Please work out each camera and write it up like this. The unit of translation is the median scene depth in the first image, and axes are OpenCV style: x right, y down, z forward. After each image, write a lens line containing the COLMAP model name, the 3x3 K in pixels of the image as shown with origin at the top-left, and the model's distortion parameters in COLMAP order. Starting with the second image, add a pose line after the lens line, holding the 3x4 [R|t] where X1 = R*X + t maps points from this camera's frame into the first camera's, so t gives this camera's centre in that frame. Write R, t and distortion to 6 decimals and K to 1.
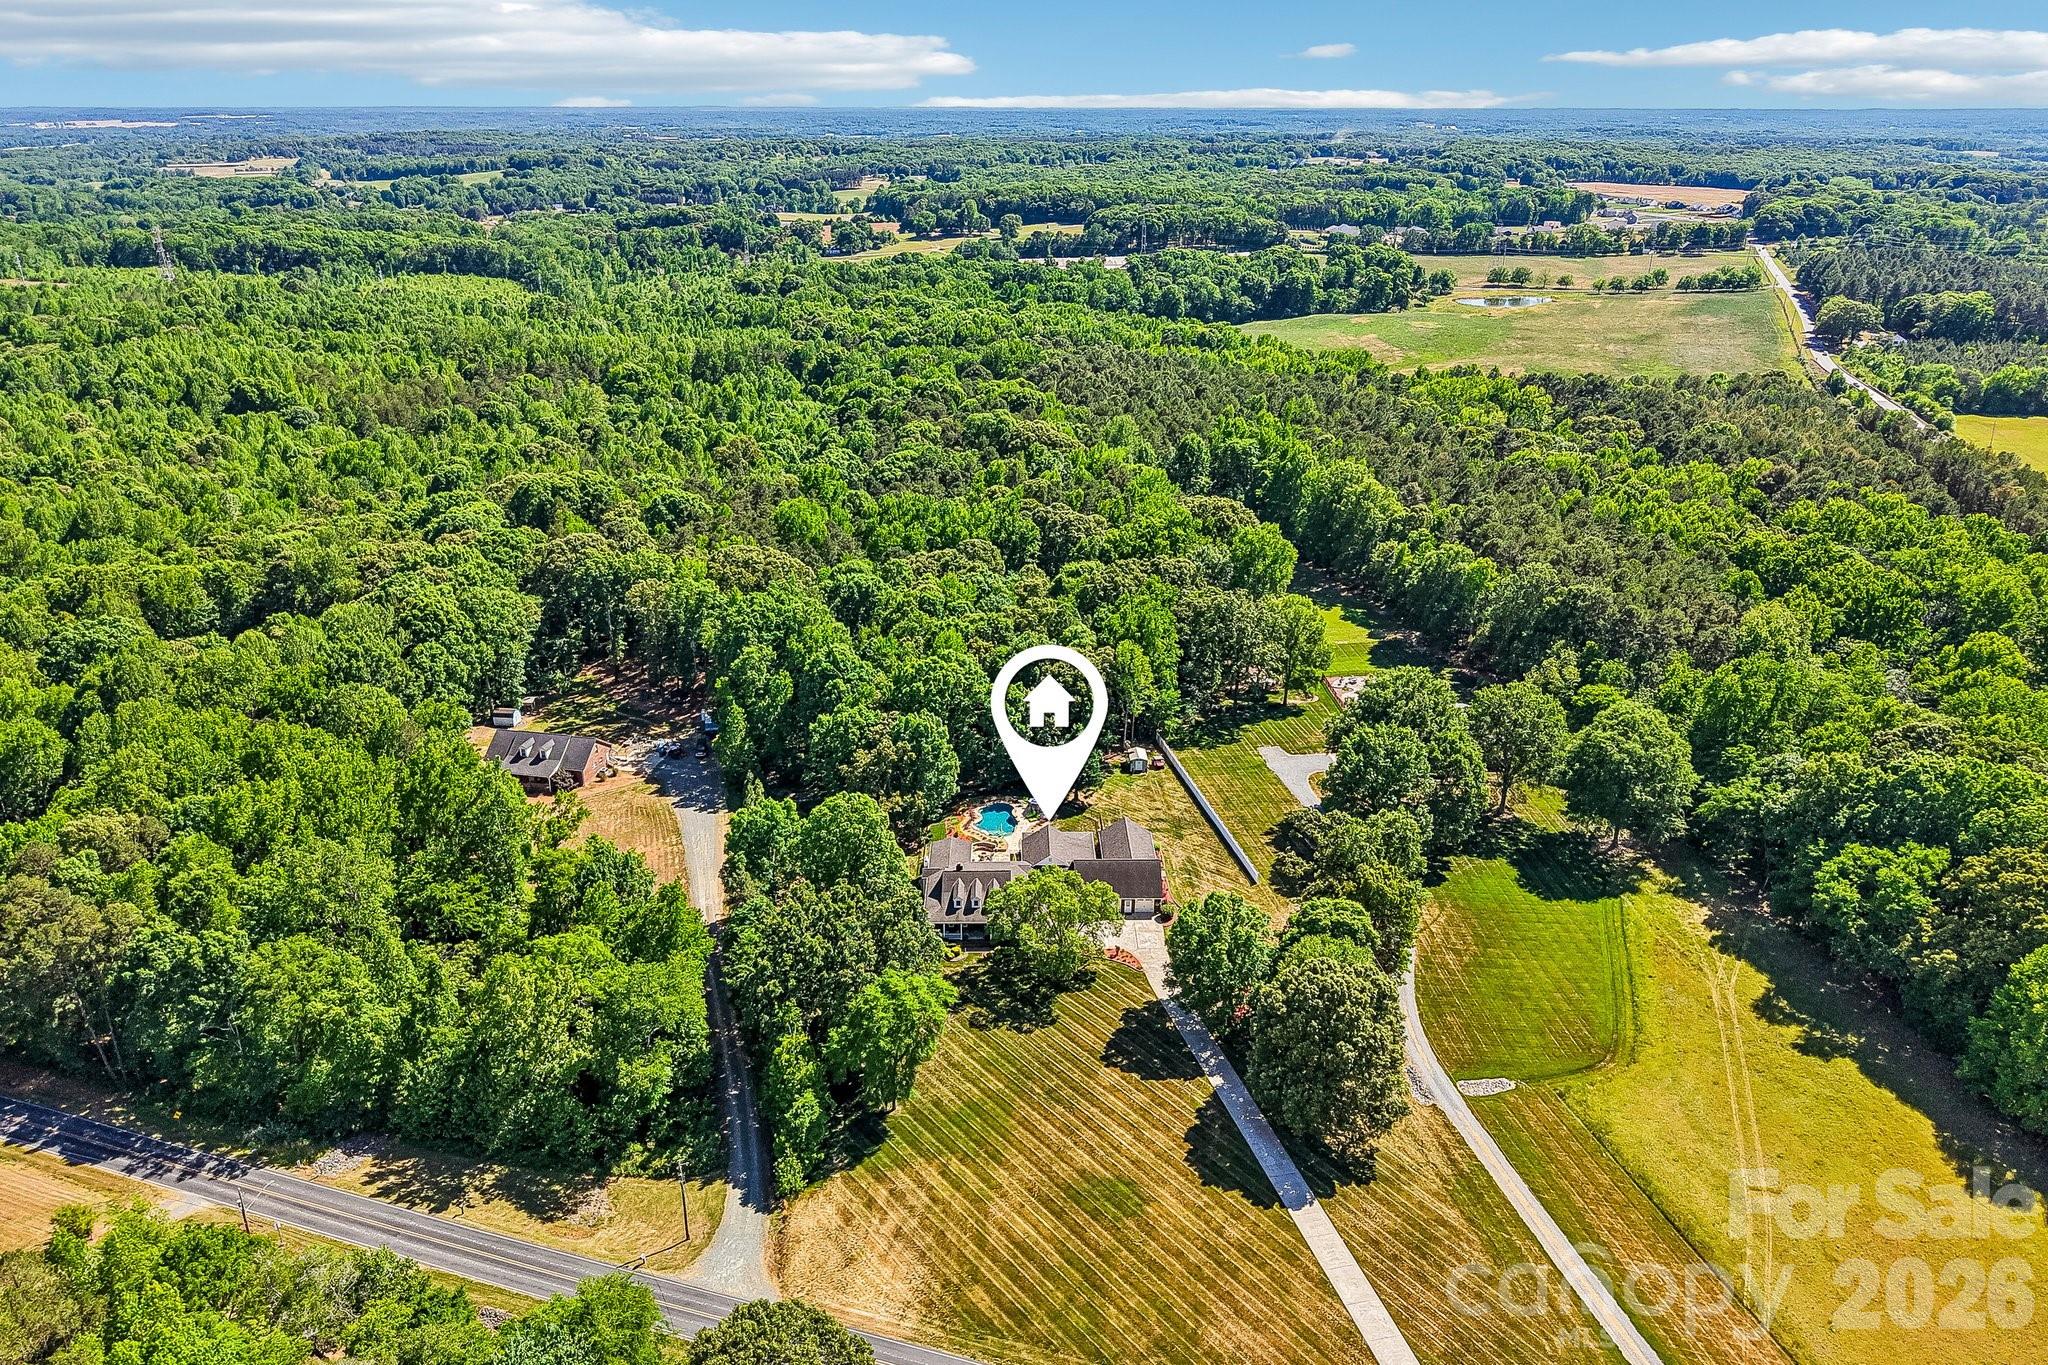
lens RADIAL K [[1410.8, 0, 1050.9], [0, 1410.8, 690.0], [0, 0, 1]] dist [0.026407, -0.023956]
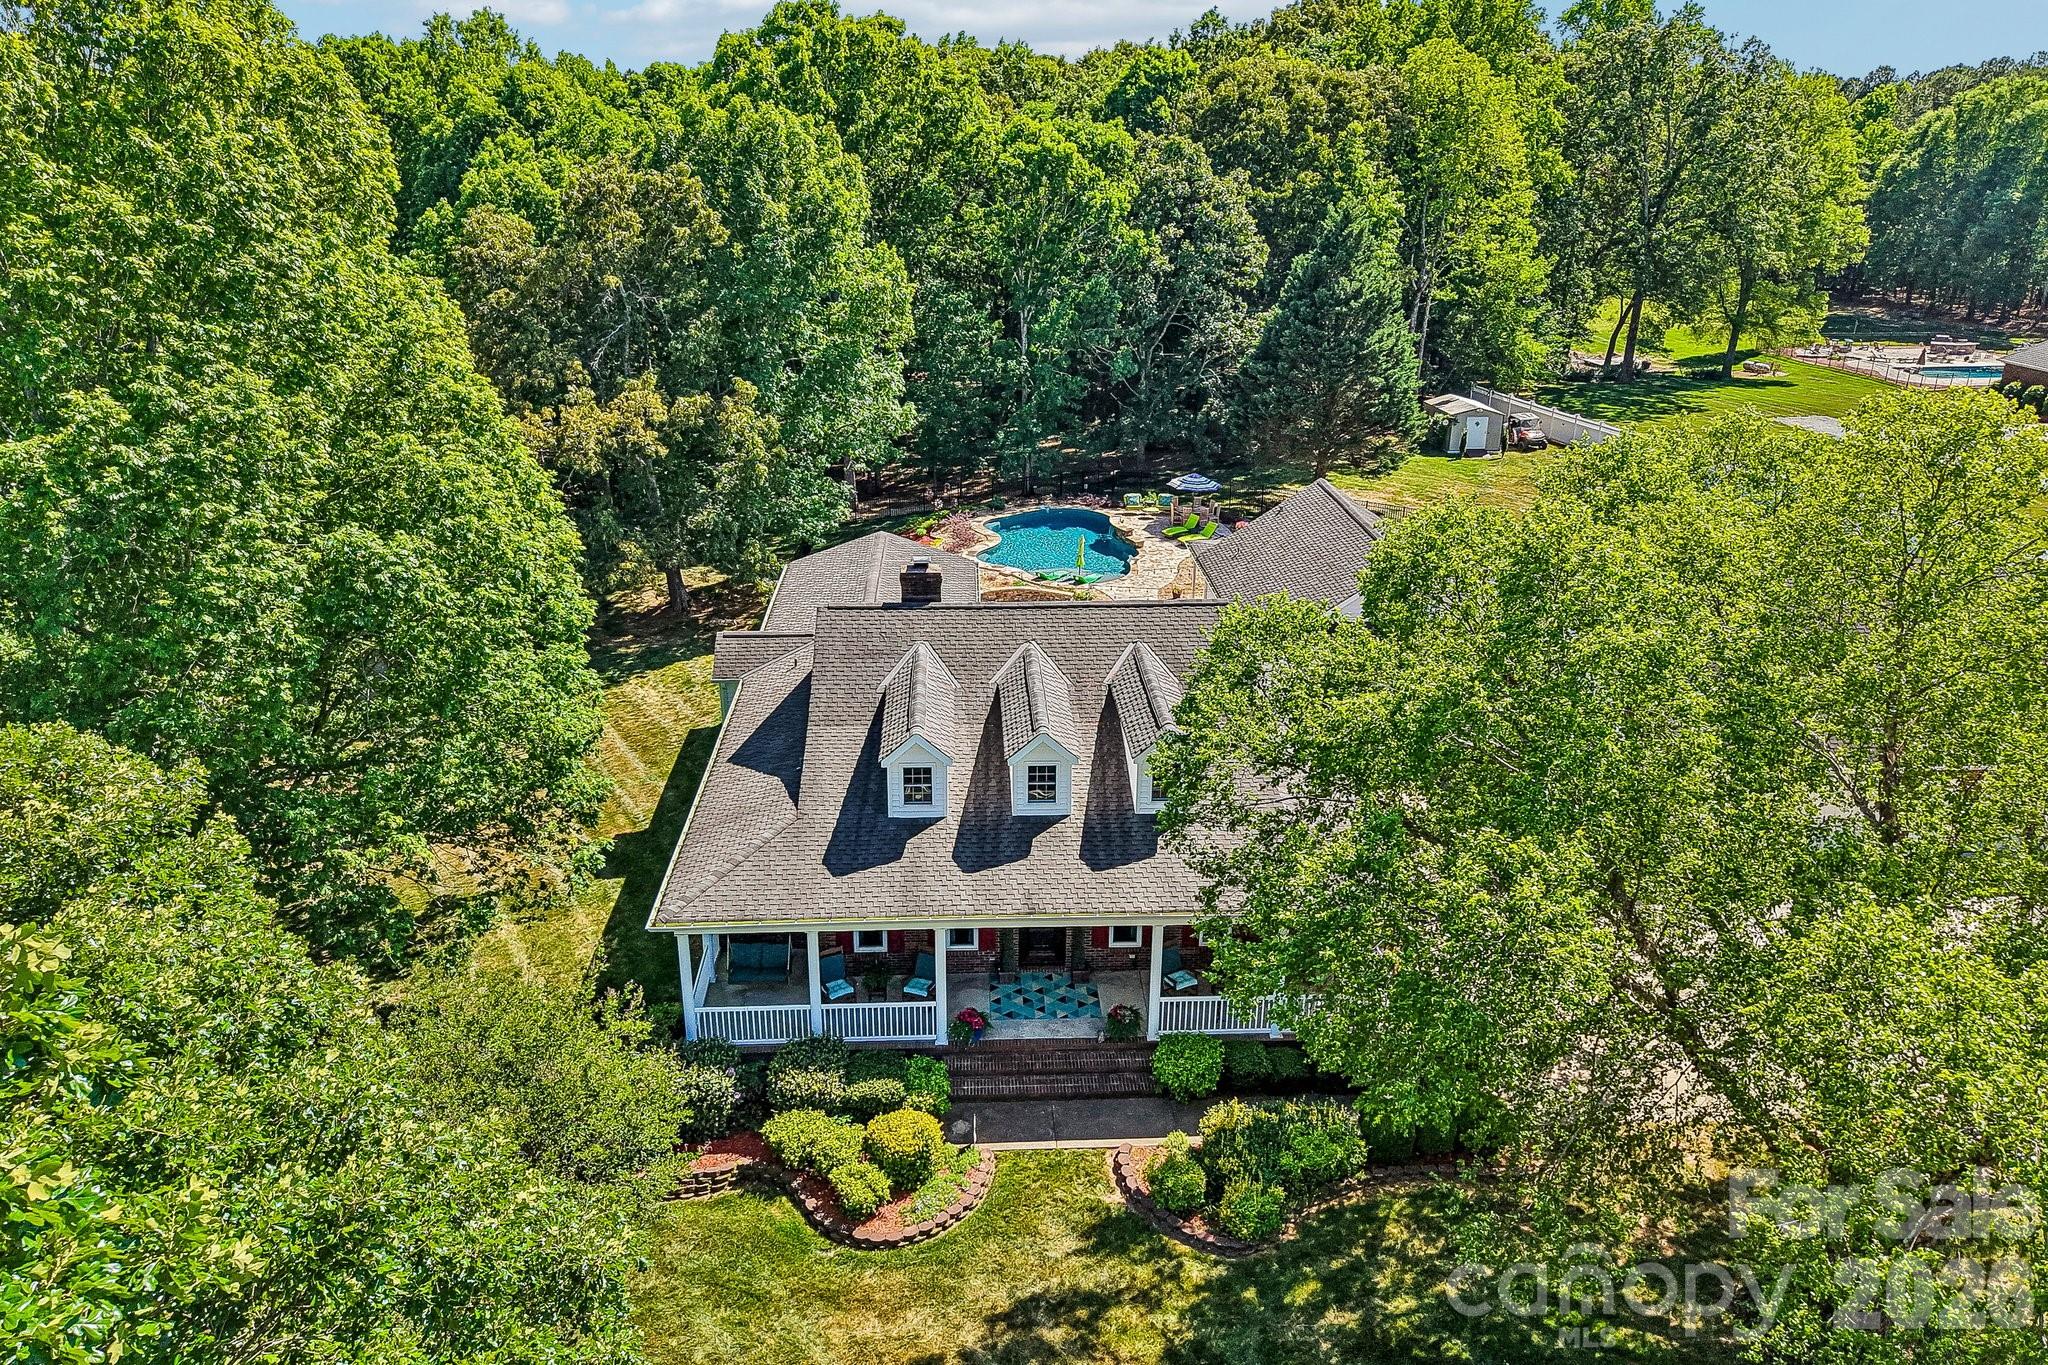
lens RADIAL K [[1395.7, 0, 1033.7], [0, 1395.7, 653.6], [0, 0, 1]] dist [0.061555, -0.105392]
pose [[0.999683, -0.016625, 0.018886, -0.043203], [0.017017, 0.999639, -0.020802, 0.107937], [-0.018533, 0.021117, 0.999605, 0.655484]]
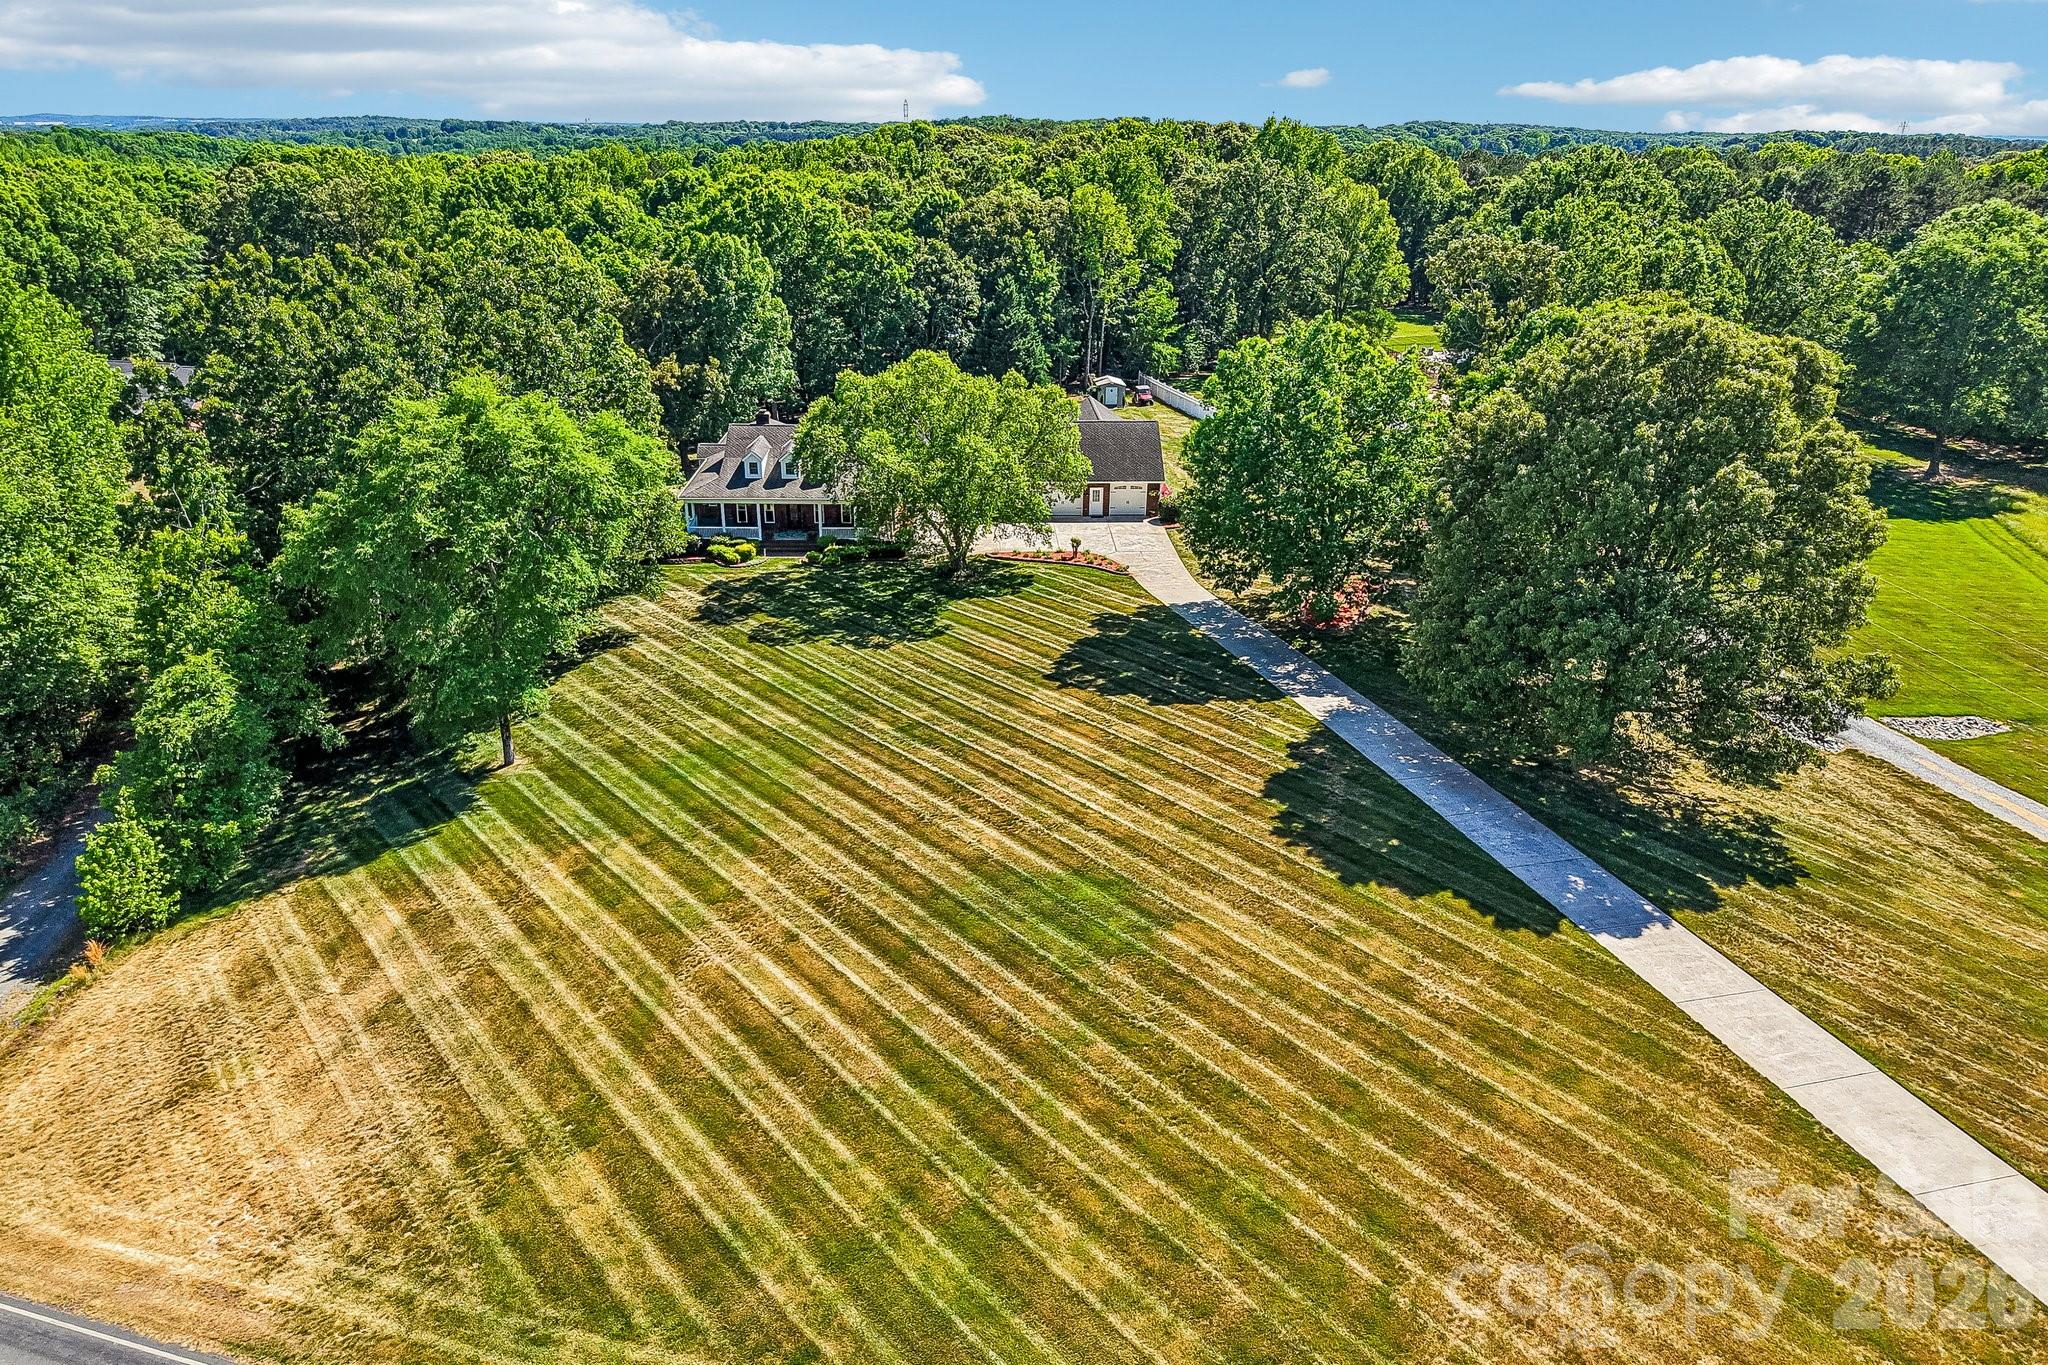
lens RADIAL K [[1410.2, 0, 1031.2], [0, 1410.2, 655.5], [0, 0, 1]] dist [0.069663, -0.104562]
pose [[0.999863, -0.011837, 0.011569, 0.019119], [0.012172, 0.999495, -0.029362, 0.178566], [-0.011216, 0.029499, 0.999502, 0.384591]]
